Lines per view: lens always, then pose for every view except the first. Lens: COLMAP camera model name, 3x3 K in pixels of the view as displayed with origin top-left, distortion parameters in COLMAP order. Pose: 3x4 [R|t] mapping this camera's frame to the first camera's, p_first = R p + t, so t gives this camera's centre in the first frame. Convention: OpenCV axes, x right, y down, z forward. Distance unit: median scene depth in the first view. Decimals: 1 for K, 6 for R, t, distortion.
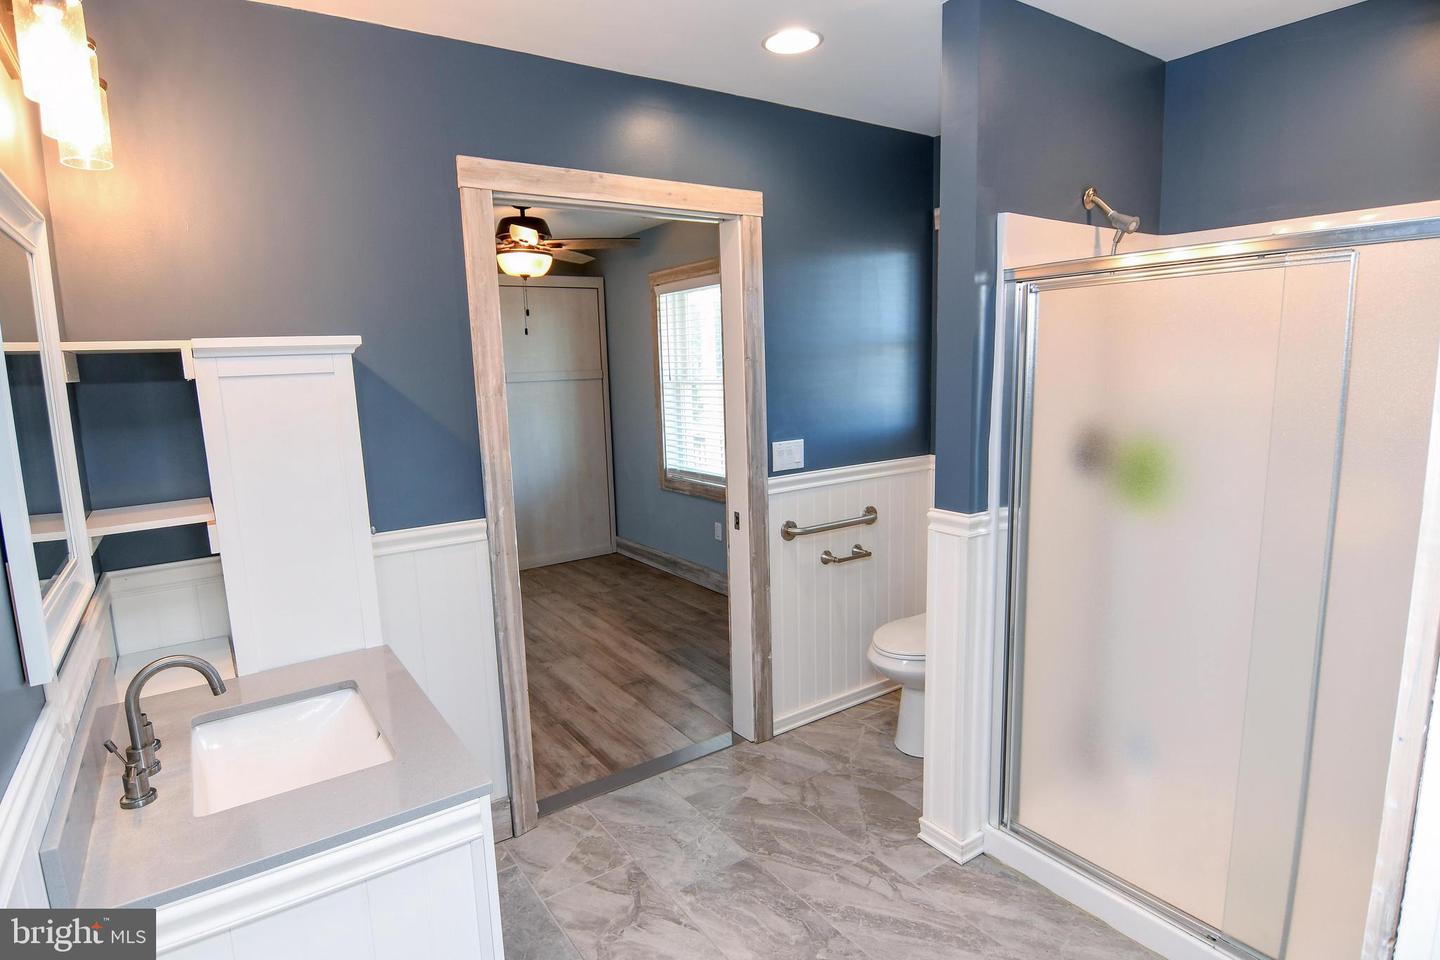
lens RADIAL K [[762.3, 0, 734.3], [0, 762.3, 474.7], [0, 0, 1]] dist [-0.005451, -0.006447]
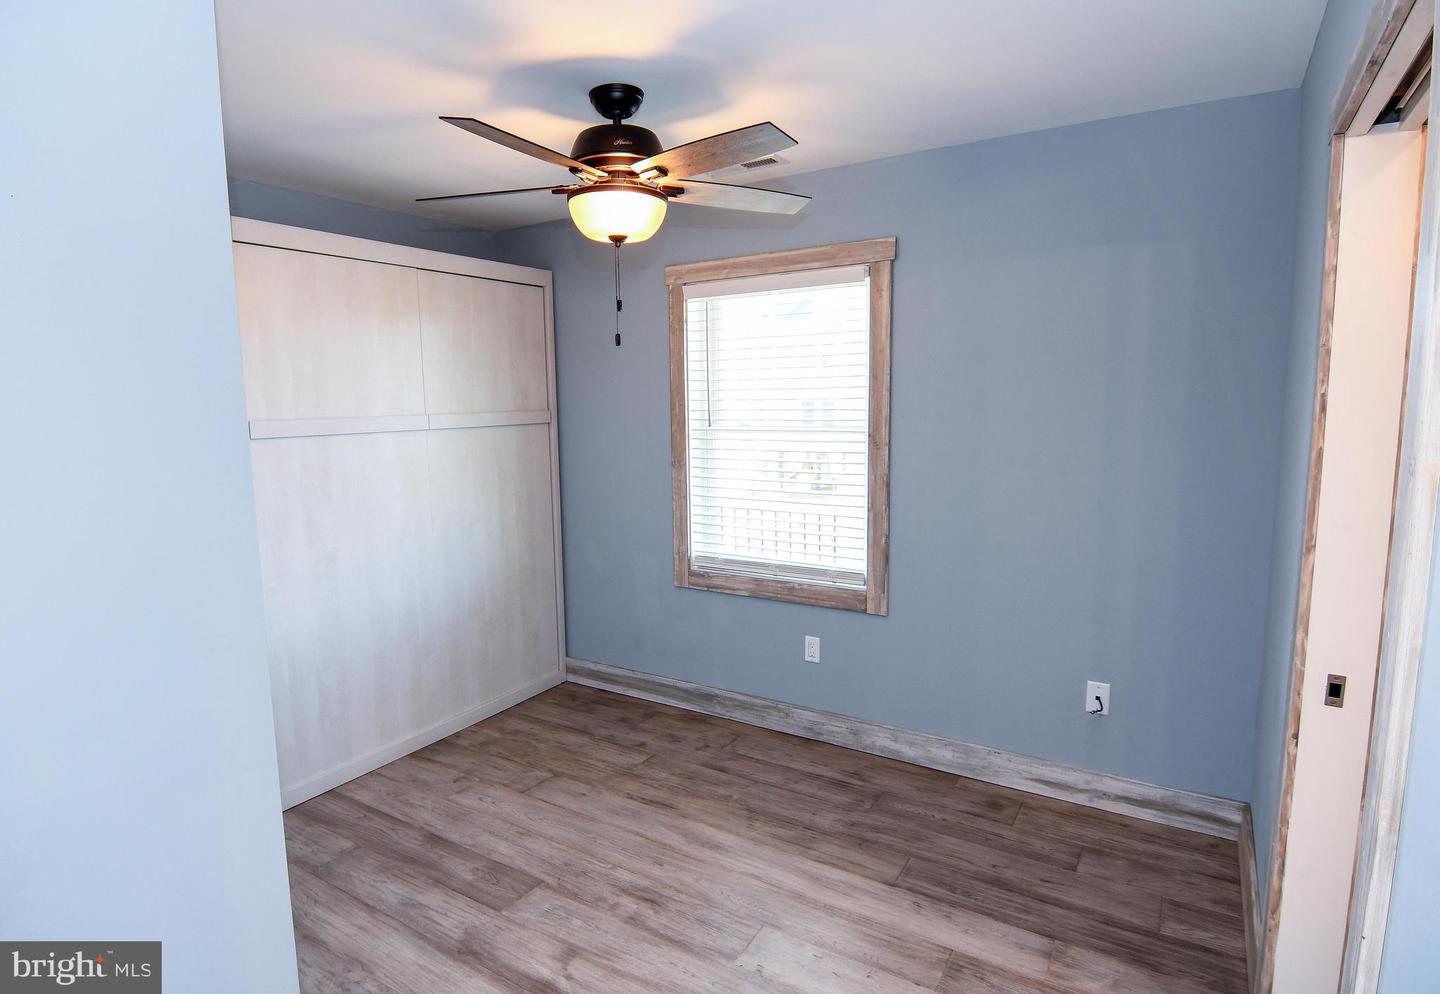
lens RADIAL K [[779.3, 0, 709.8], [0, 779.3, 491.2], [0, 0, 1]] dist [-0.003780, -0.002298]
pose [[0.925482, -0.028371, 0.377728, -0.341653], [0.041841, 0.998746, -0.027502, -0.047489], [-0.376474, 0.041257, 0.925508, 0.364232]]
